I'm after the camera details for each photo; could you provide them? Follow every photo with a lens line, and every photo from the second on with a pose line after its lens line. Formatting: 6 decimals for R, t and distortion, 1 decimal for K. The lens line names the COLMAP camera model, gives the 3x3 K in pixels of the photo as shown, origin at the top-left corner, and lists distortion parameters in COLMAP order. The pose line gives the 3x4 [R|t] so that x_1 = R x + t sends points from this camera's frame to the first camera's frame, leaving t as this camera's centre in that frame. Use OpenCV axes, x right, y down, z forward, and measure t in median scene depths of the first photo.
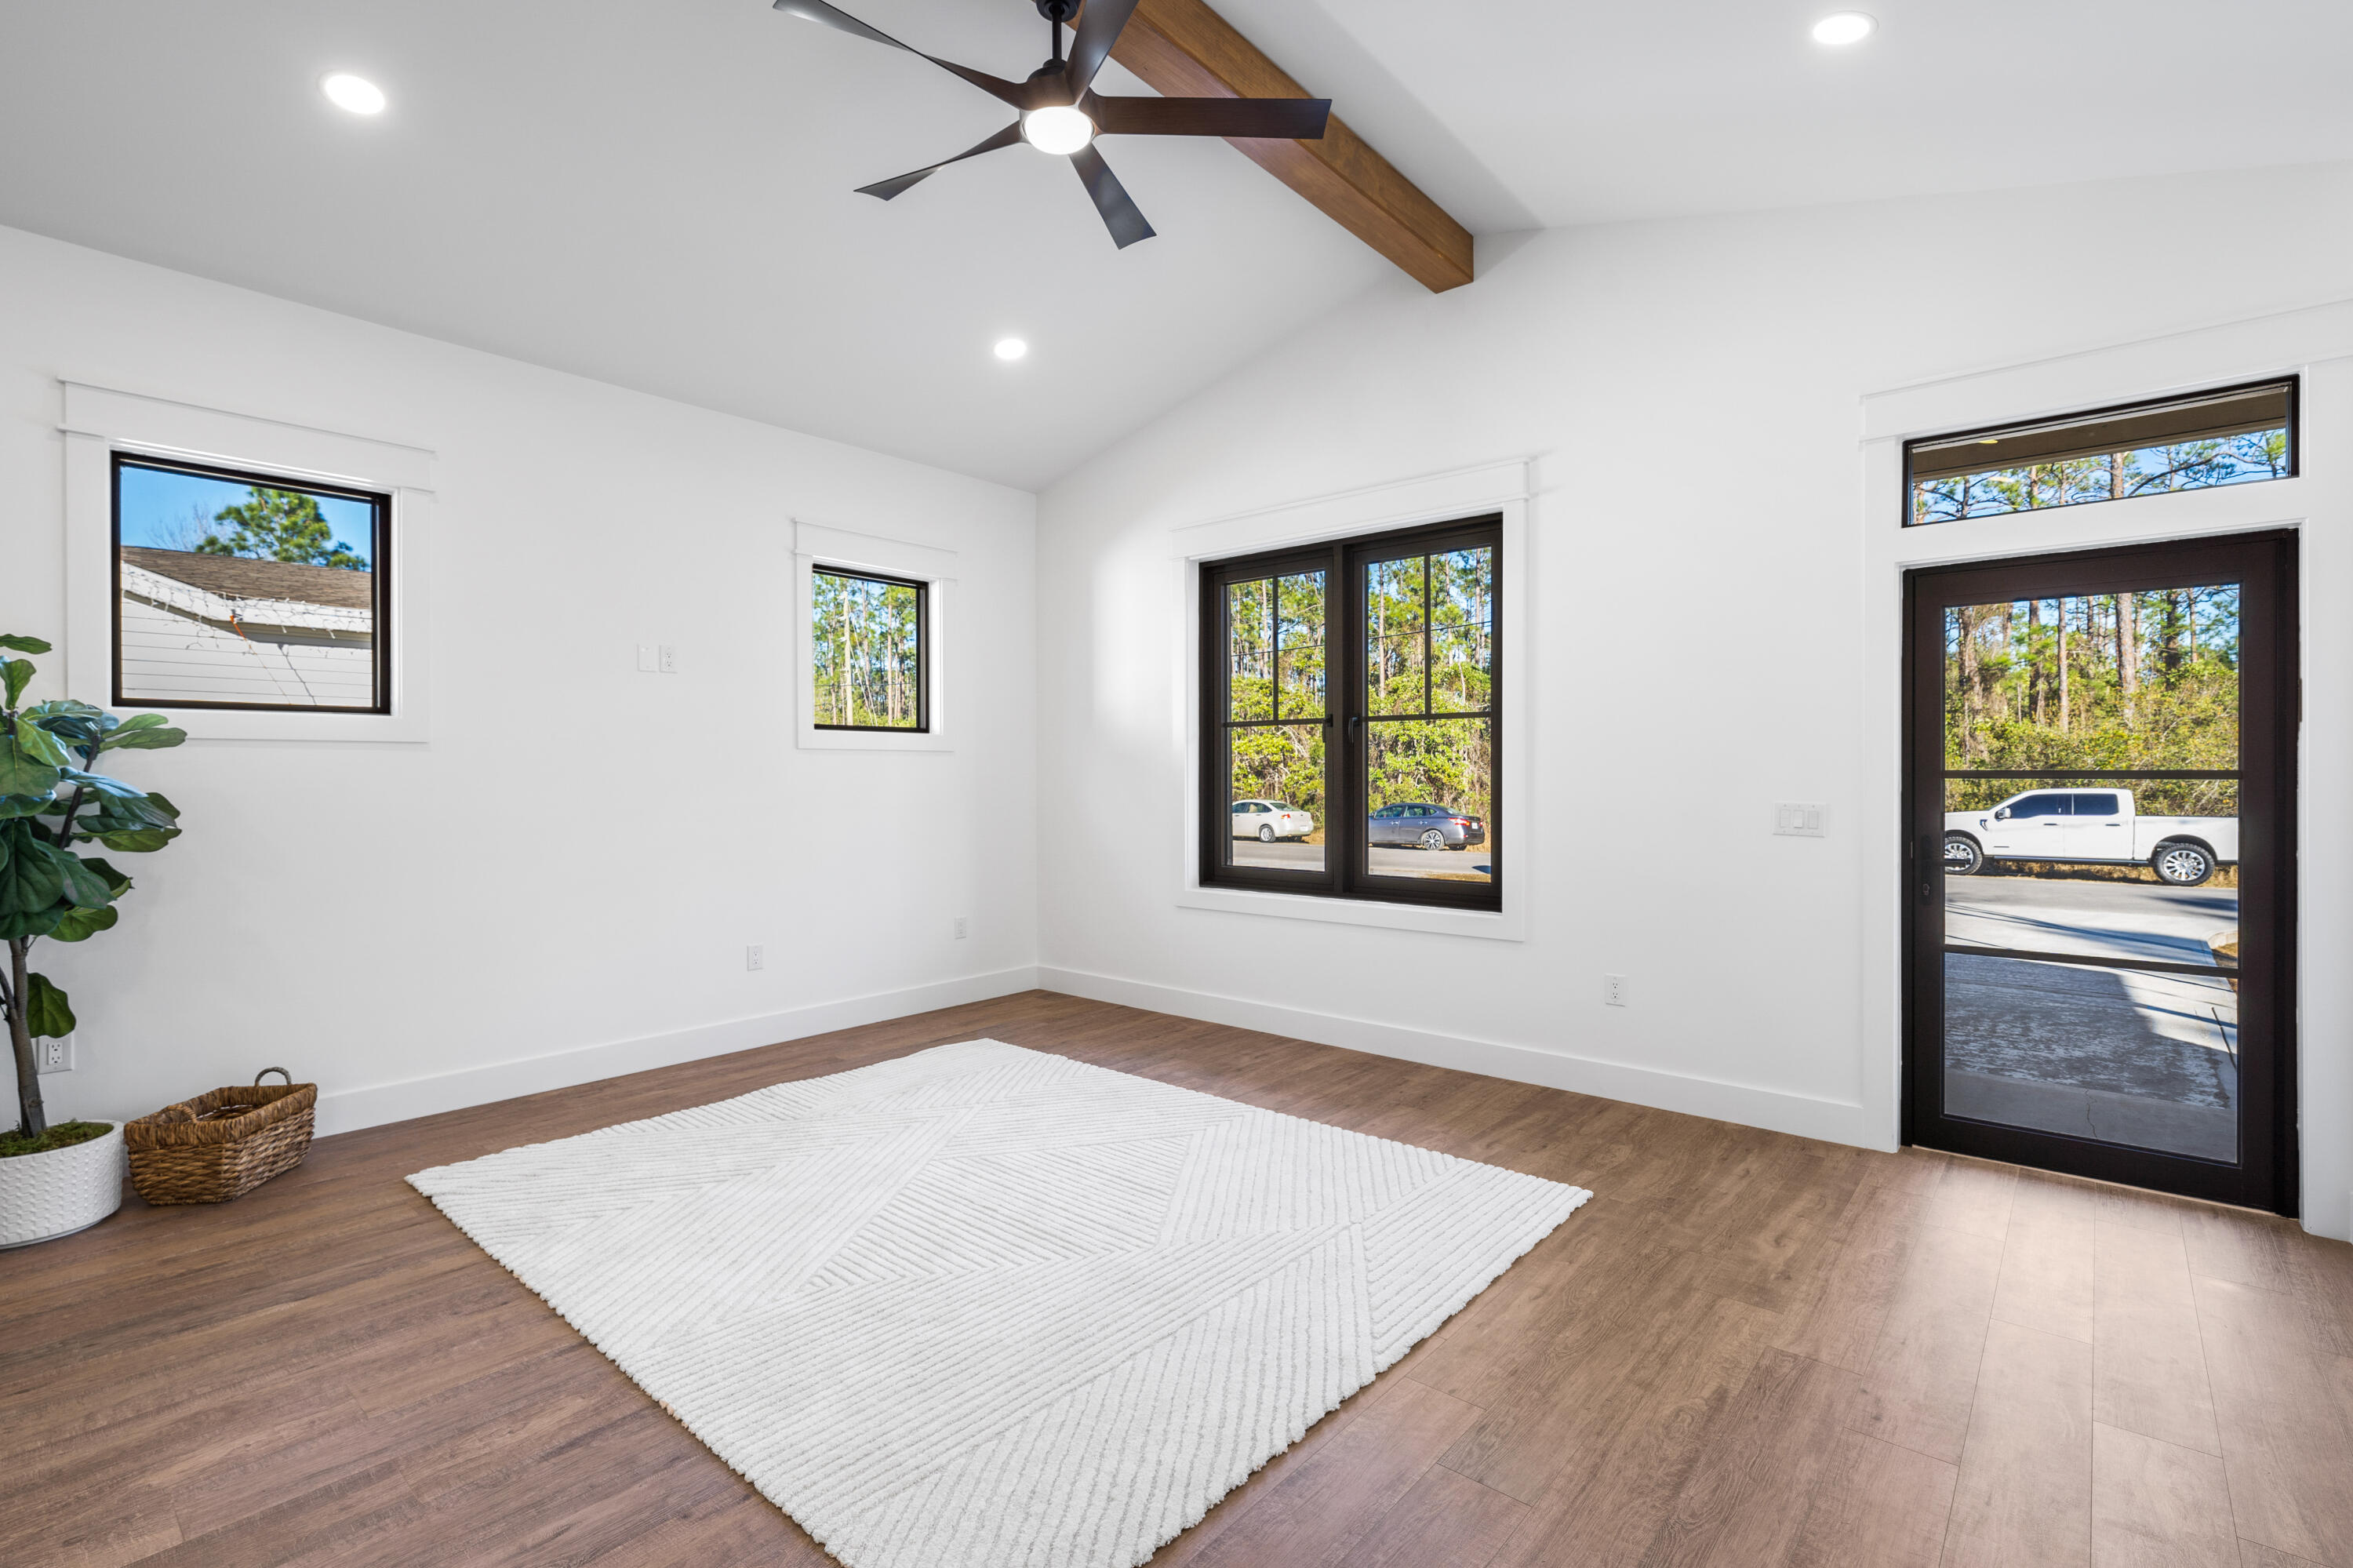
lens RADIAL K [[1057.5, 0, 1182.3], [0, 1057.5, 780.0], [0, 0, 1]] dist [0.013143, -0.002117]
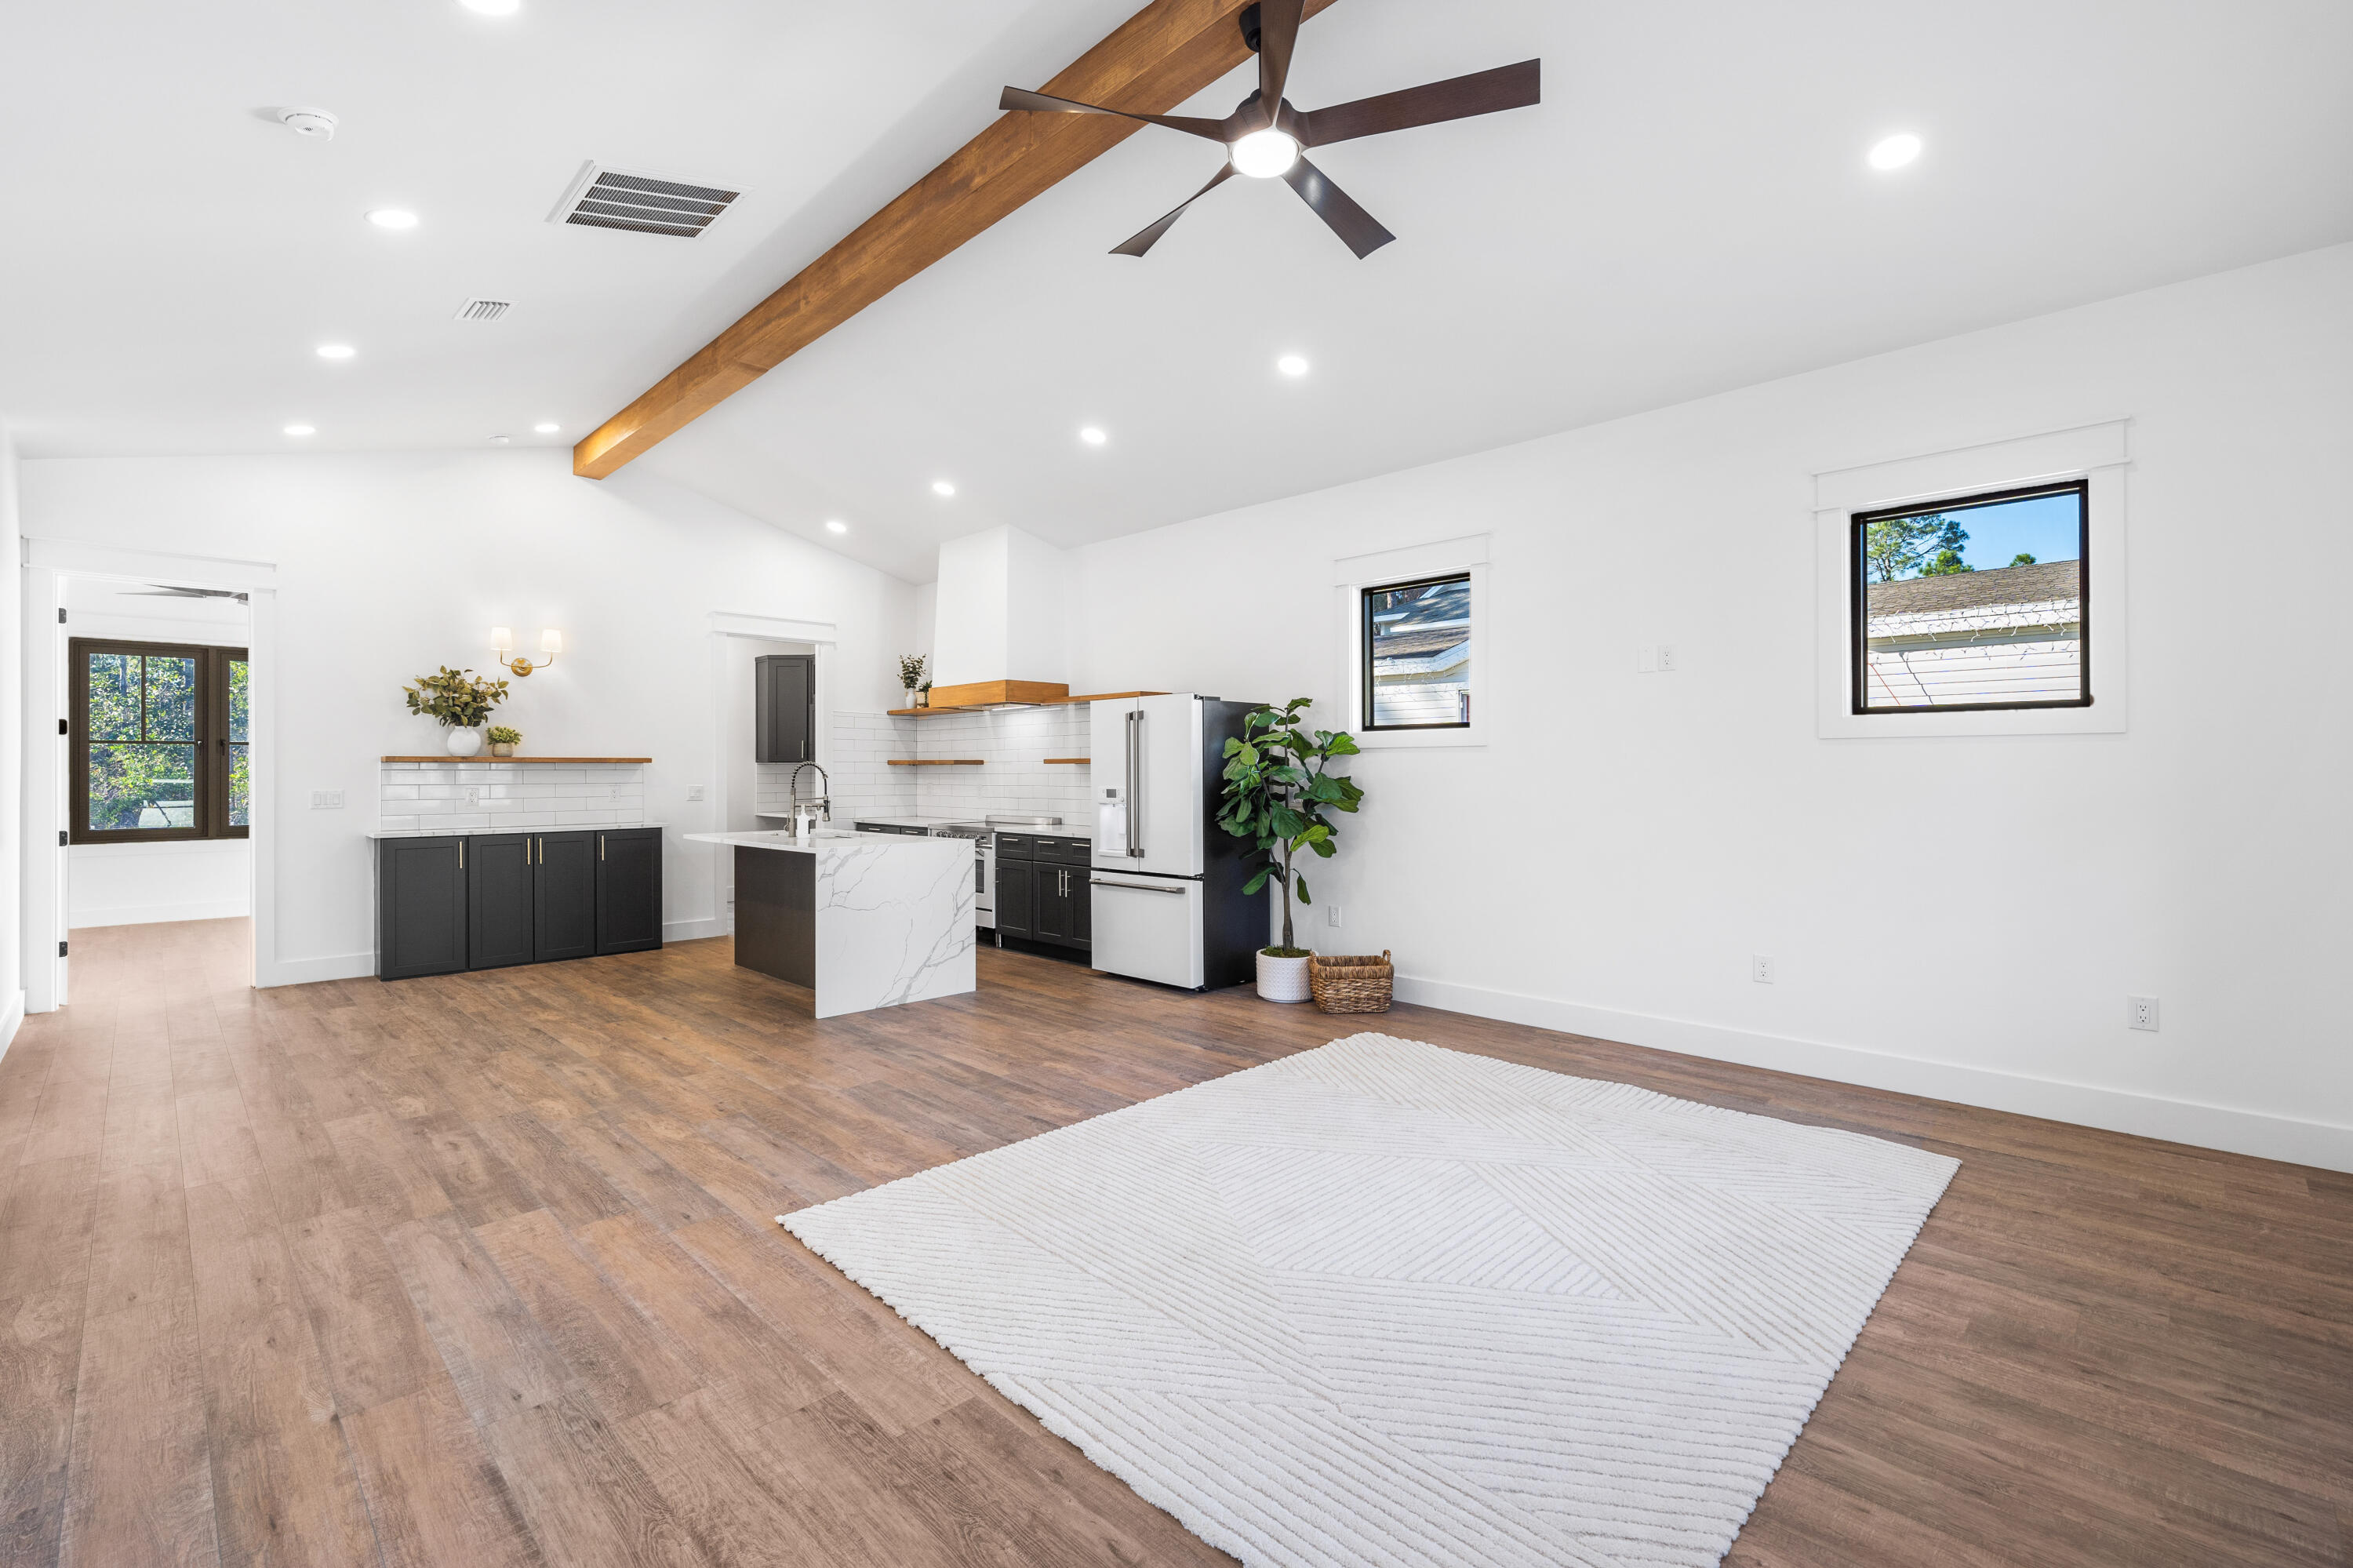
lens RADIAL K [[1007.6, 0, 1186.6], [0, 1007.6, 771.7], [0, 0, 1]] dist [0.003363, 0.000463]
pose [[-0.048579, 0.004742, -0.998808, 0.729832], [-0.004726, 0.999976, 0.004977, -0.008117], [0.998808, 0.004962, -0.048556, 0.807412]]
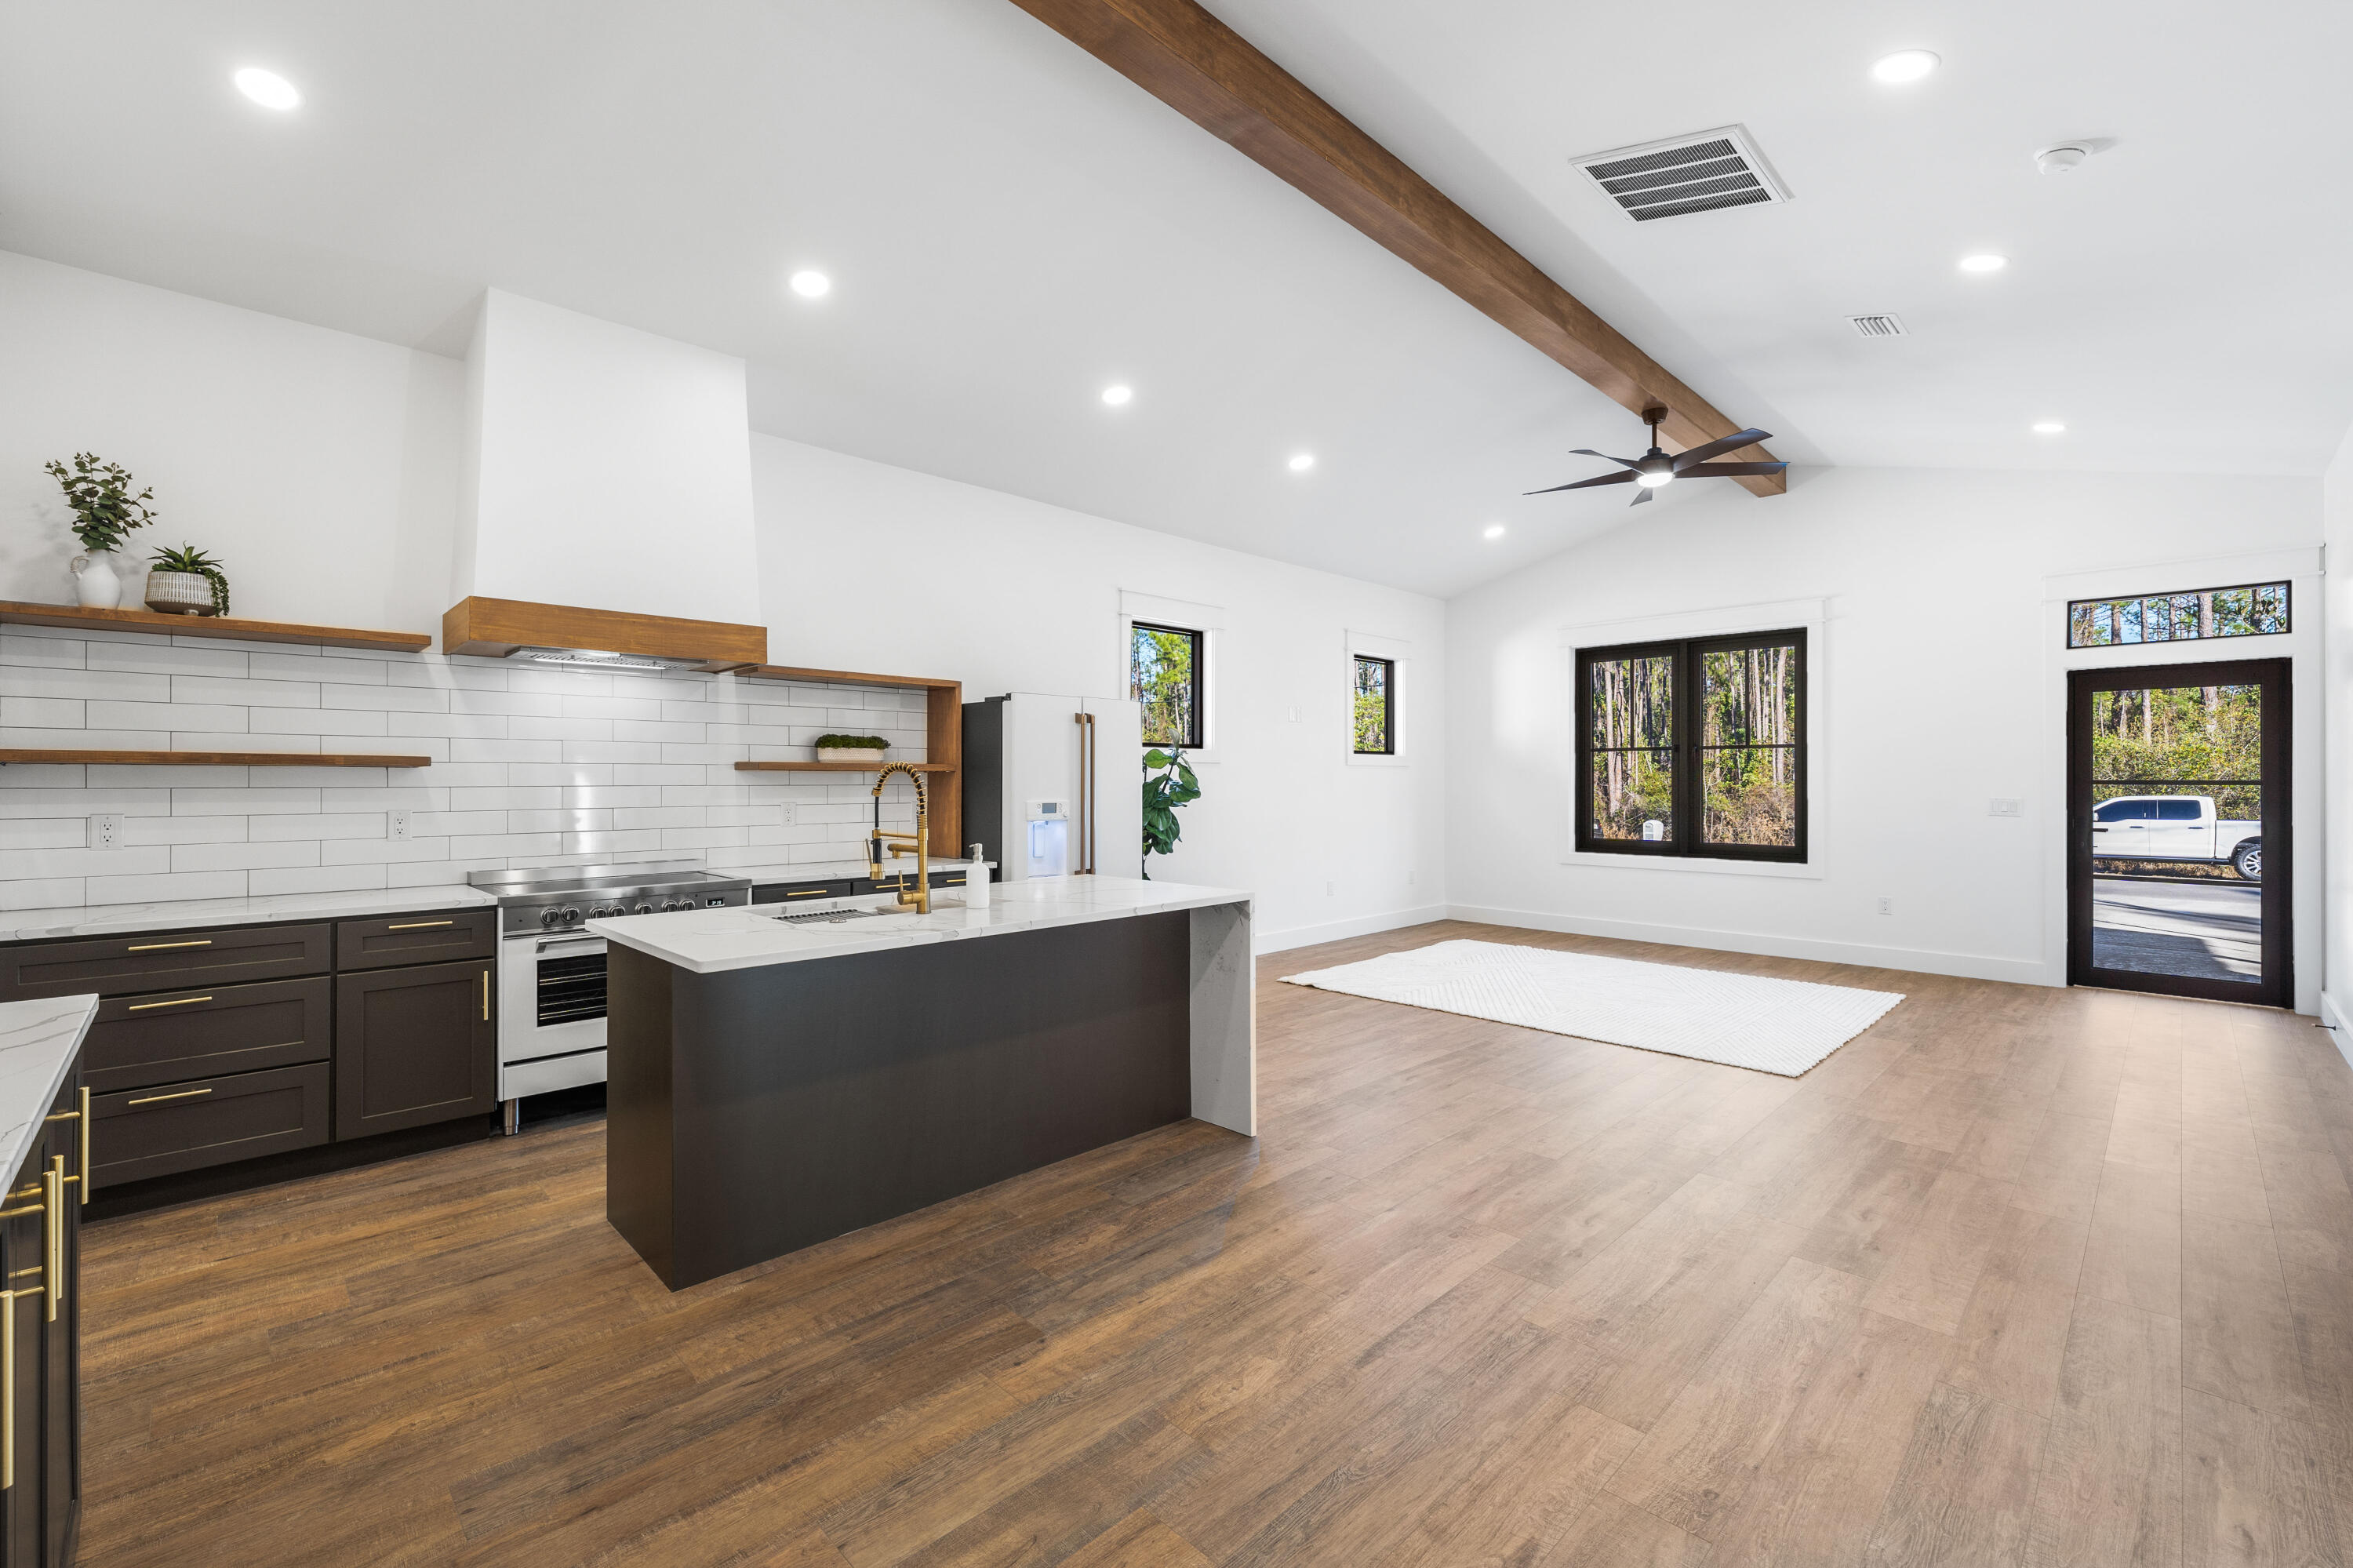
lens RADIAL K [[993.9, 0, 1176.4], [0, 993.9, 775.3], [0, 0, 1]] dist [0.008302, 0.000633]
pose [[0.997050, 0.002166, -0.076723, -0.436541], [-0.003036, 0.999932, -0.011217, 0.004482], [0.076693, 0.011417, 0.996989, -0.507033]]
